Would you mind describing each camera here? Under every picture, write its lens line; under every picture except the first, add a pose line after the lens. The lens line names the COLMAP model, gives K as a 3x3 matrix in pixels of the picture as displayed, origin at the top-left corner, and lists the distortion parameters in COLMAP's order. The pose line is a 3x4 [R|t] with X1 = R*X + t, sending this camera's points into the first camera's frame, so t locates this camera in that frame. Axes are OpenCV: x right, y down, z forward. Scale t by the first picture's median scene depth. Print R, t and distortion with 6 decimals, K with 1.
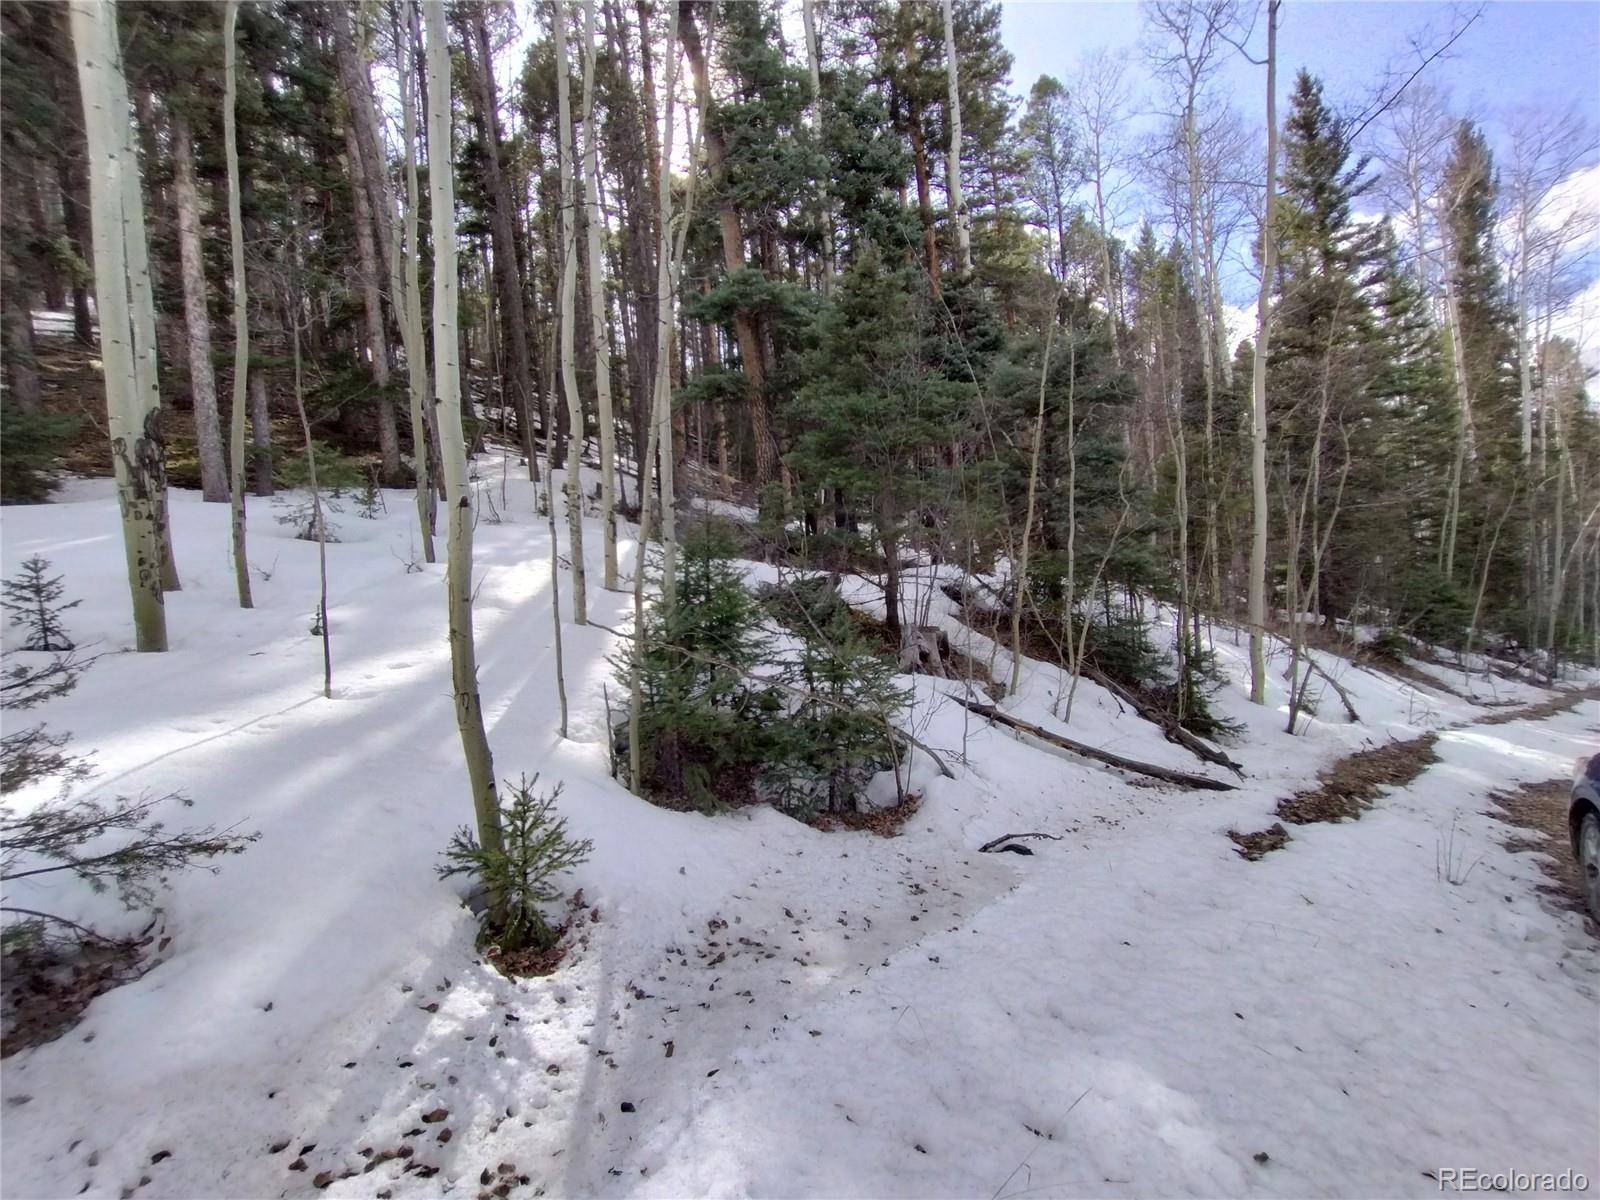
lens RADIAL K [[723.9, 0, 797.0], [0, 723.9, 598.0], [0, 0, 1]] dist [-0.005572, 0.001290]
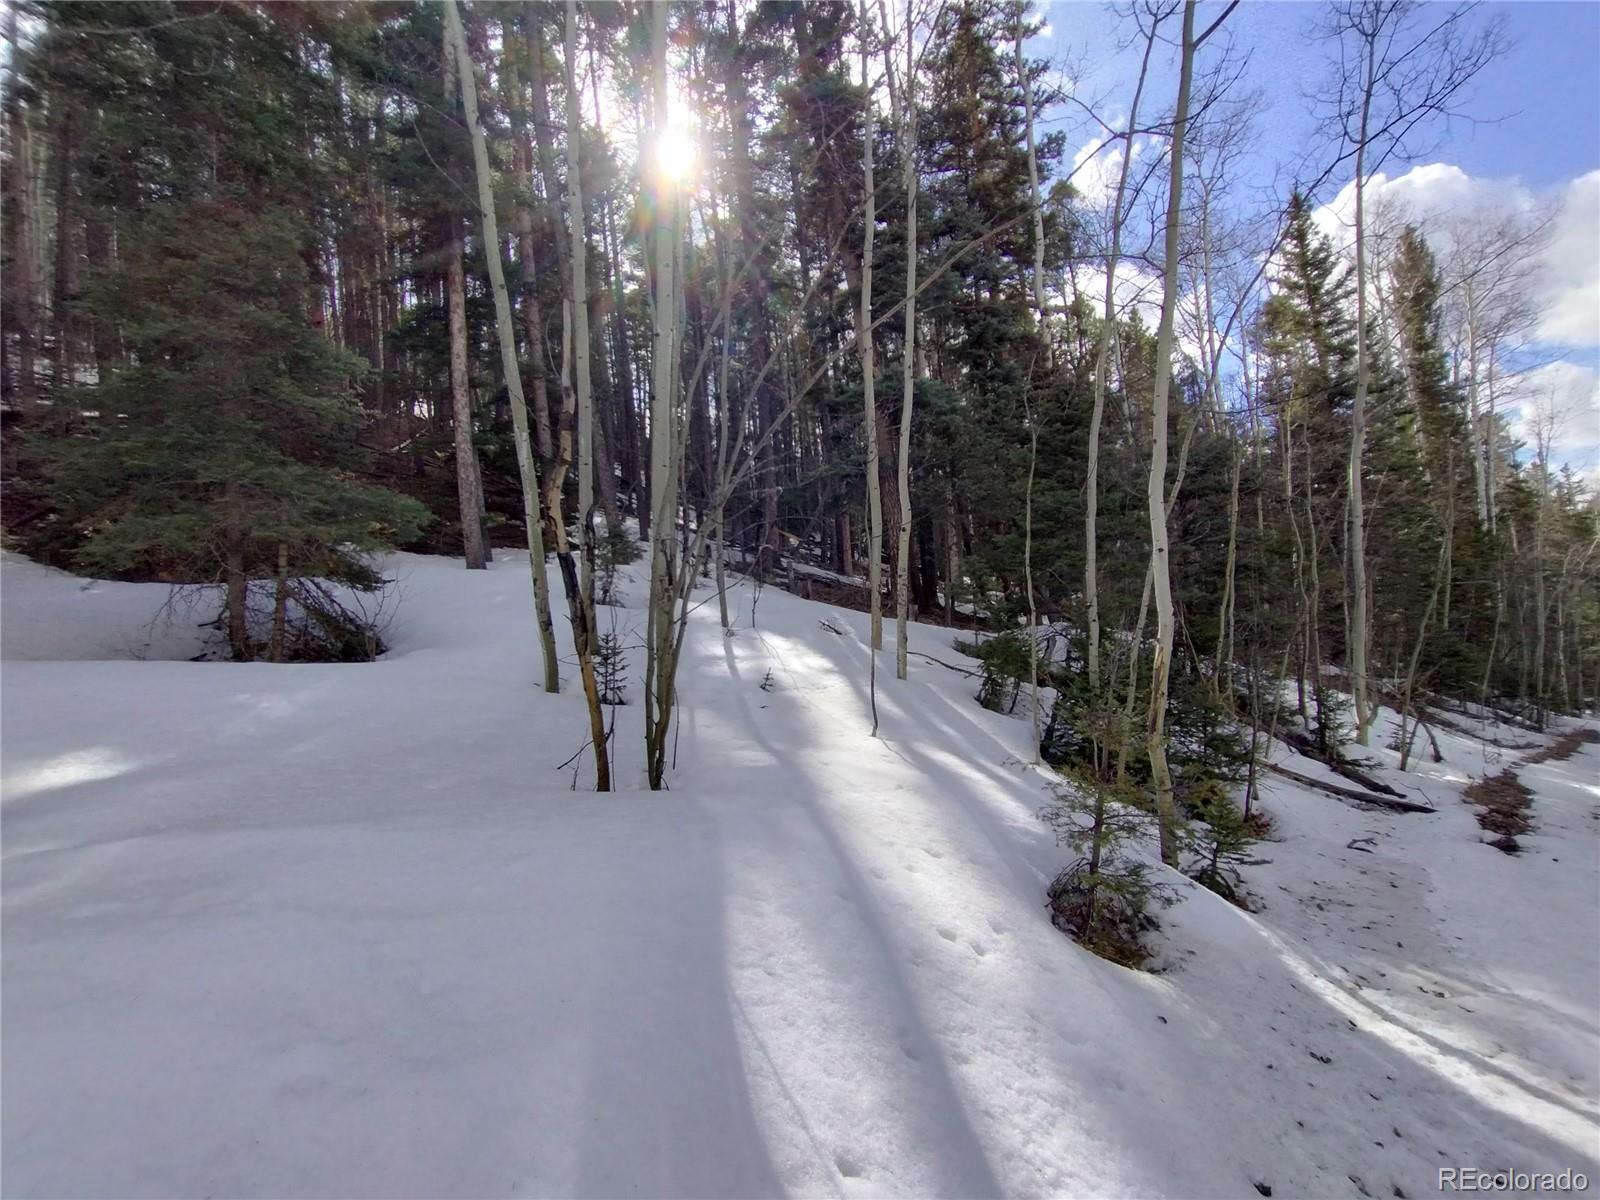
lens RADIAL K [[723.9, 0, 797.0], [0, 723.9, 598.0], [0, 0, 1]] dist [-0.005572, 0.001290]
pose [[0.998505, 0.006259, 0.054302, -0.151460], [-0.002671, 0.997823, -0.065895, -0.006396], [-0.054597, 0.065651, 0.996348, -0.059874]]
